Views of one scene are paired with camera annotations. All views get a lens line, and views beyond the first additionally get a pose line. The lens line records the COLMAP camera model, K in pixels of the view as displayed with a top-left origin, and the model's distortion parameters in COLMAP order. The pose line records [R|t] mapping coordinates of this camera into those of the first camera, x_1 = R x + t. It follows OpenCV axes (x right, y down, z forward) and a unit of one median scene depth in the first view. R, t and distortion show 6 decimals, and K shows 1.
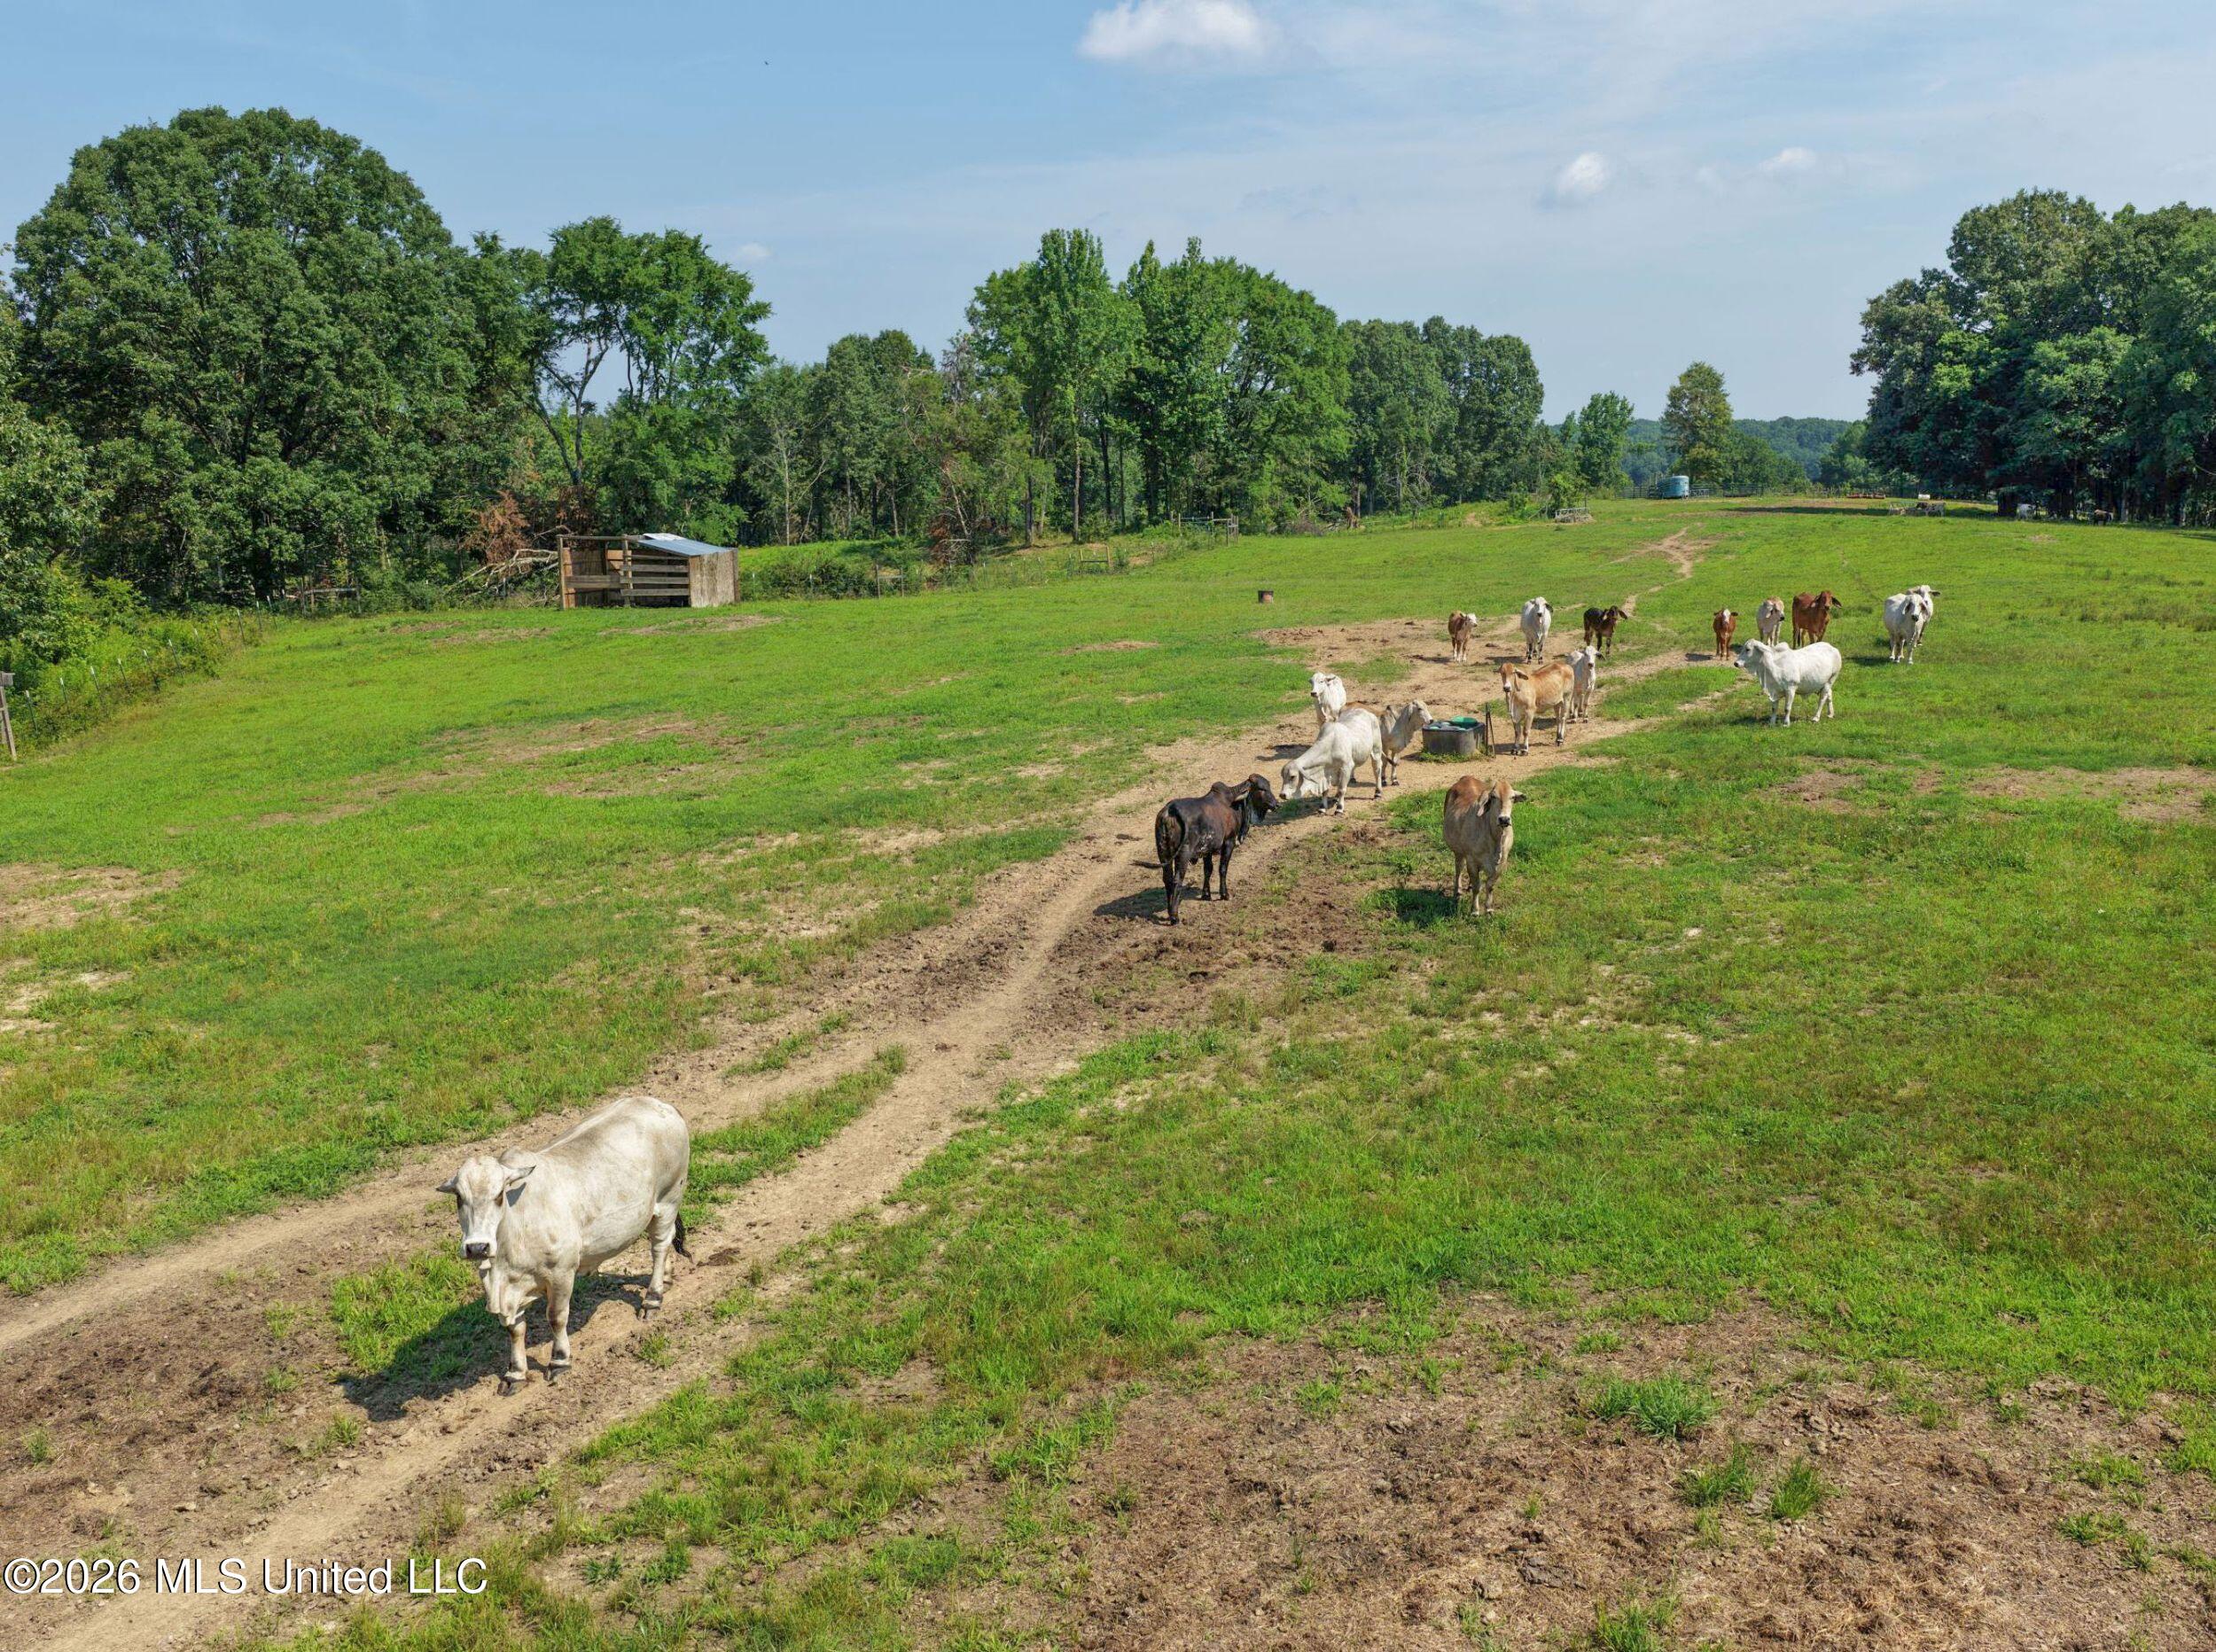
lens RADIAL K [[2063.2, 0, 1197.8], [0, 2063.2, 816.2], [0, 0, 1]] dist [-0.002575, 0.000000]
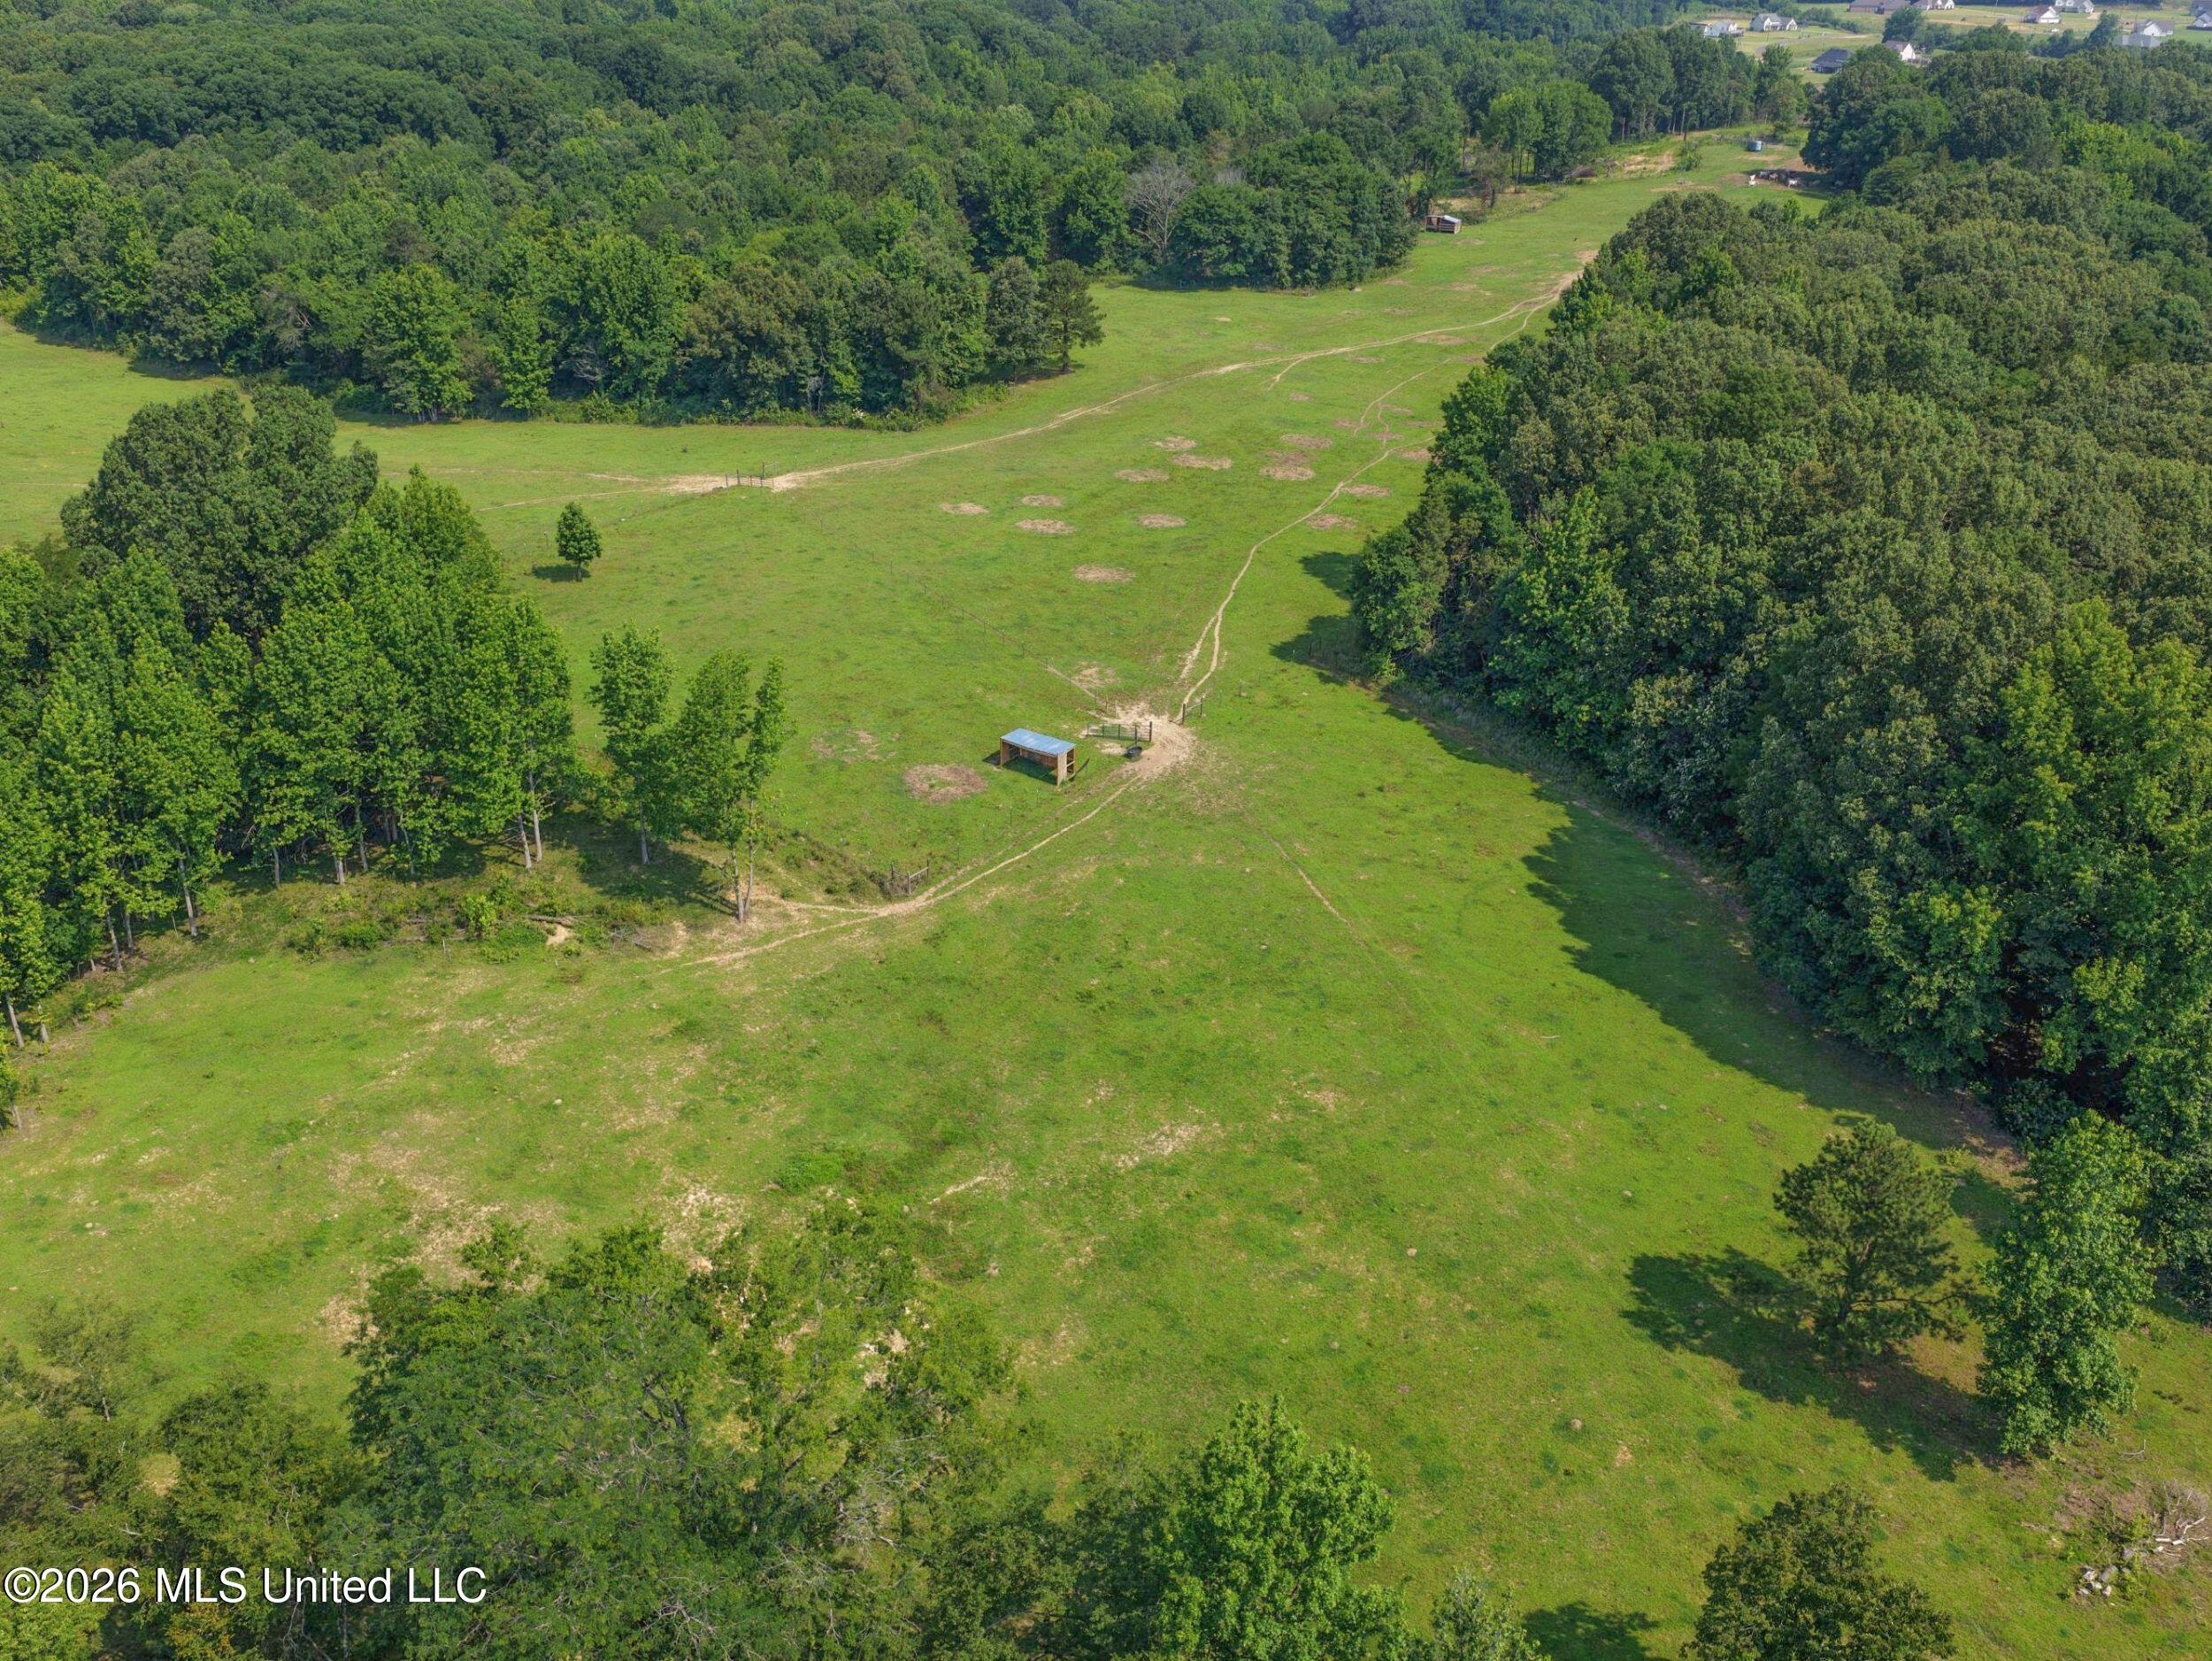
lens RADIAL K [[2068.8, 0, 1091.3], [0, 2068.8, 814.2], [0, 0, 1]] dist [-0.000260, 0.000000]
pose [[0.983143, 0.087672, -0.160447, -0.159559], [-0.044563, 0.965975, 0.254769, 0.021041], [0.177323, -0.243324, 0.953598, -3.684674]]
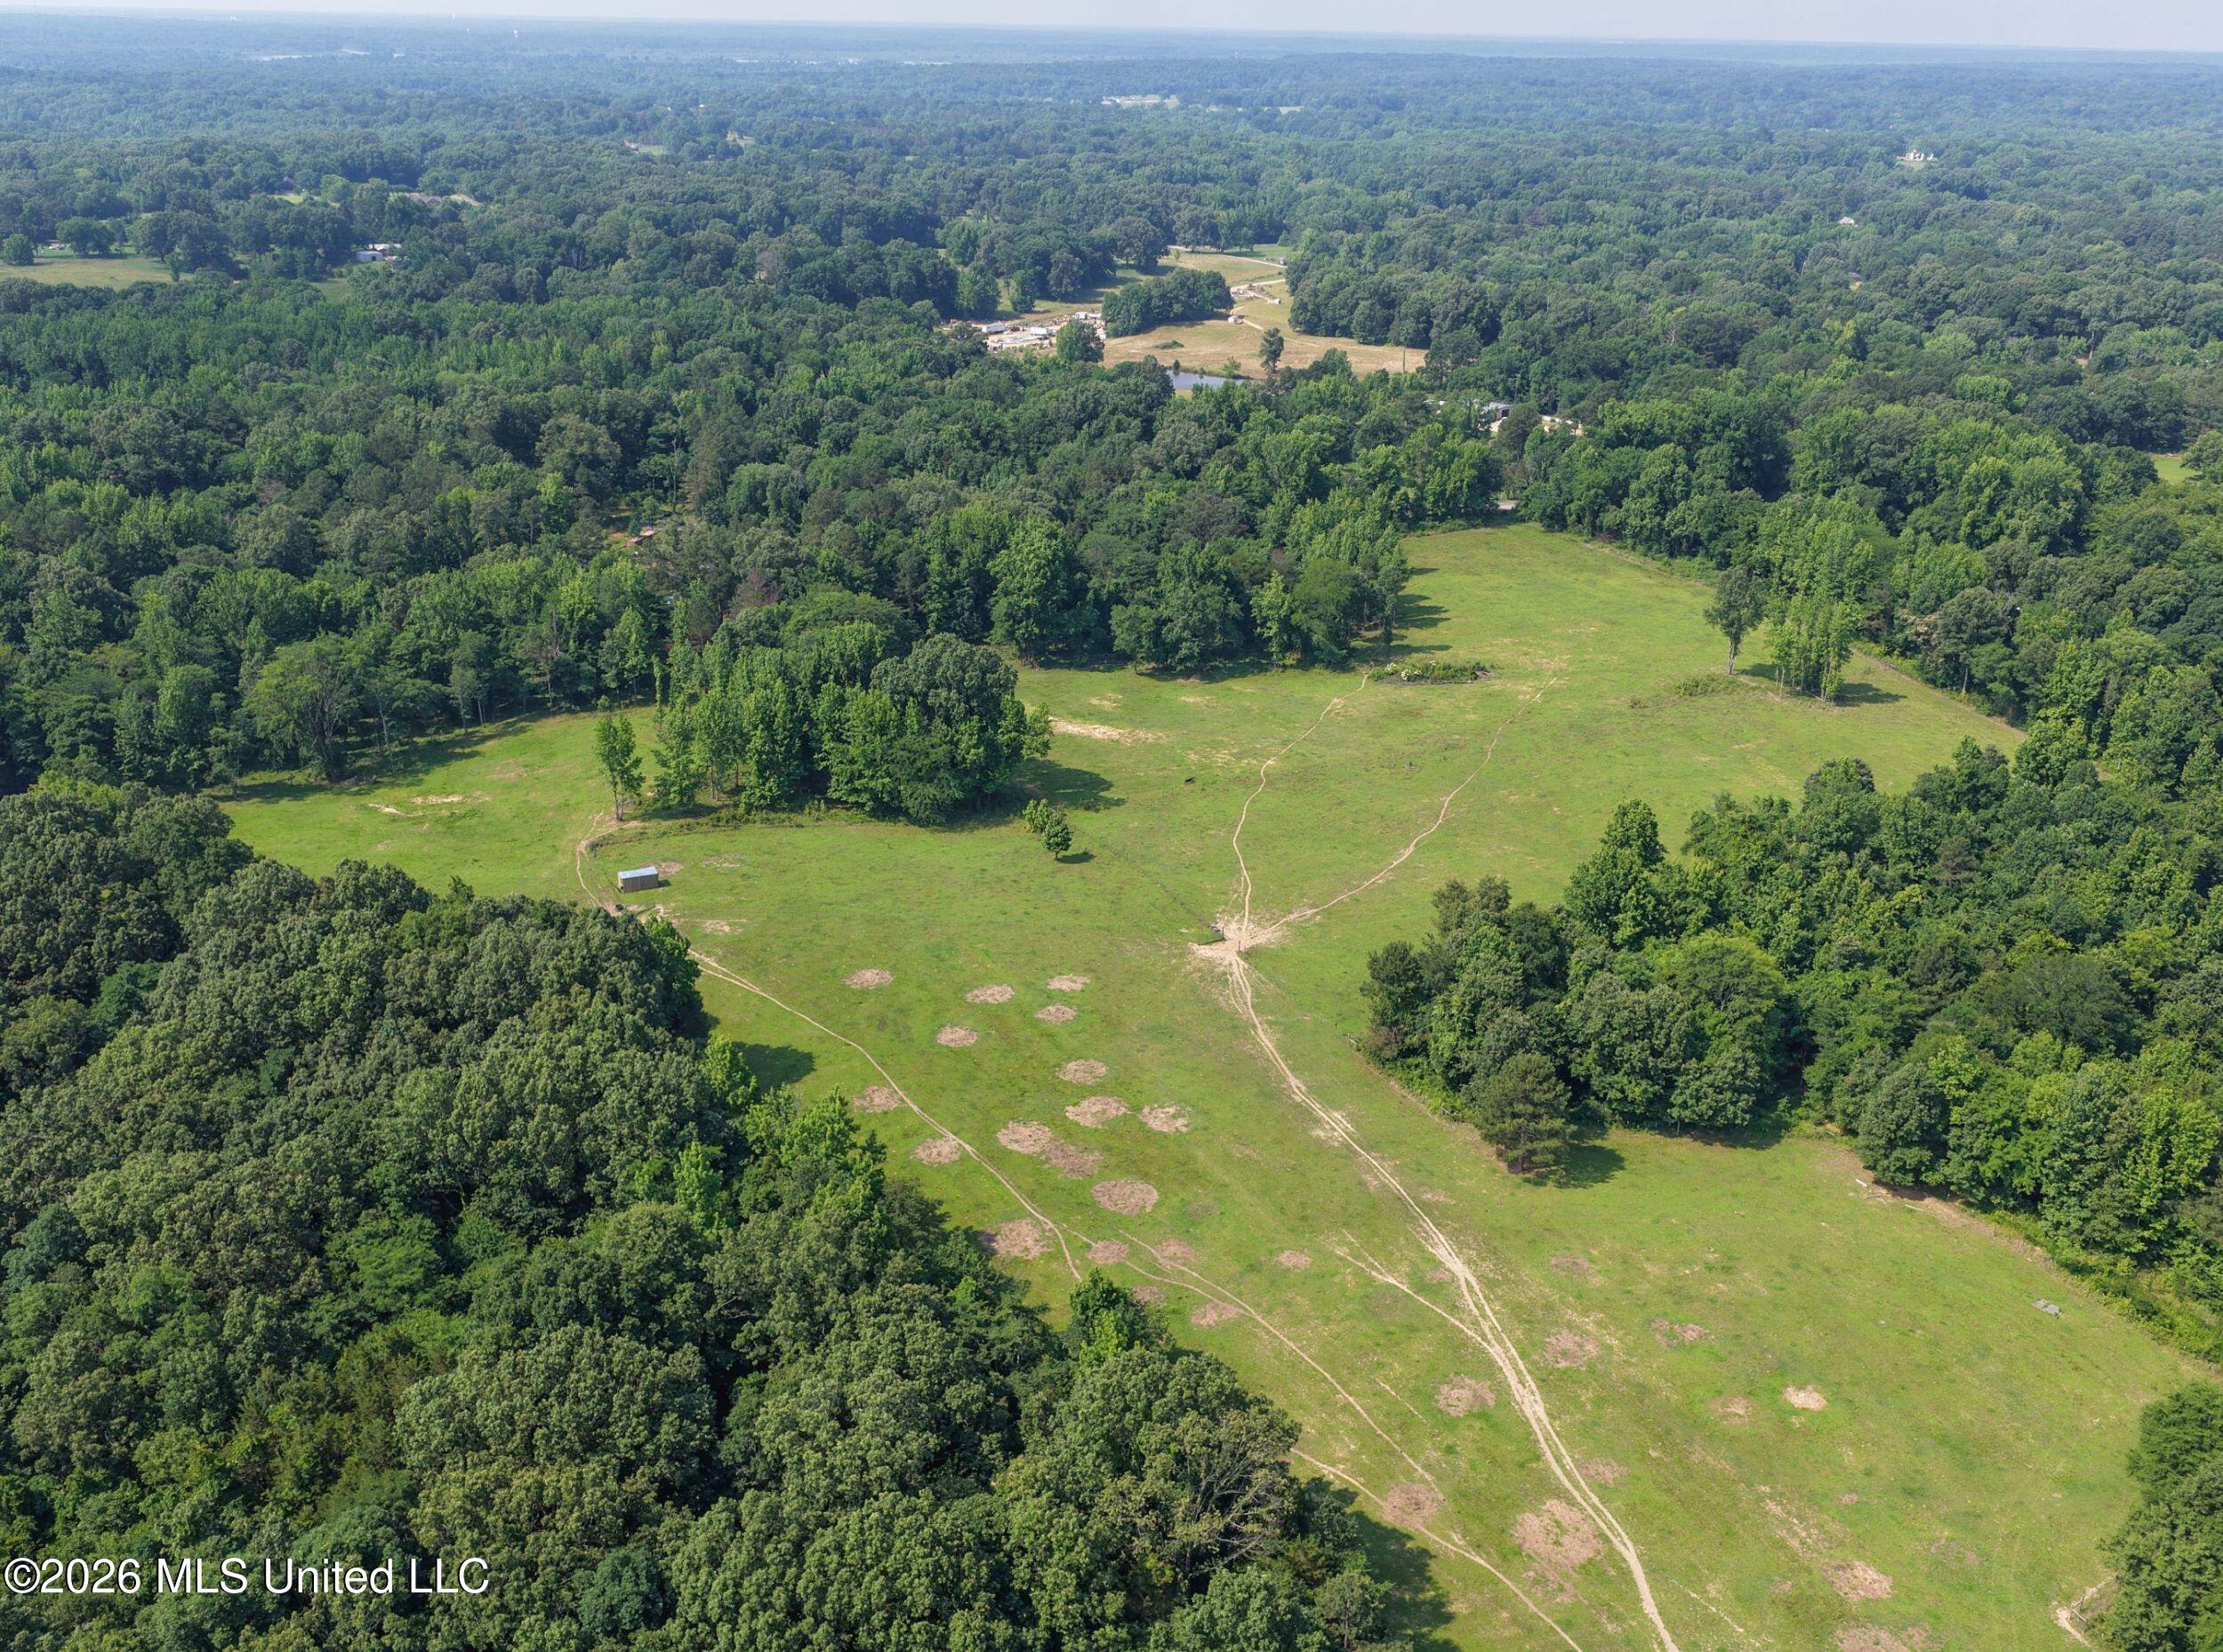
lens RADIAL K [[2057.7, 0, 1085.0], [0, 2057.7, 789.4], [0, 0, 1]] dist [-0.003053, 0.000000]
pose [[-0.681836, 0.259464, -0.683943, 1.279235], [-0.138847, 0.872078, 0.469256, -1.392632], [0.718207, 0.414919, -0.558589, 0.282687]]
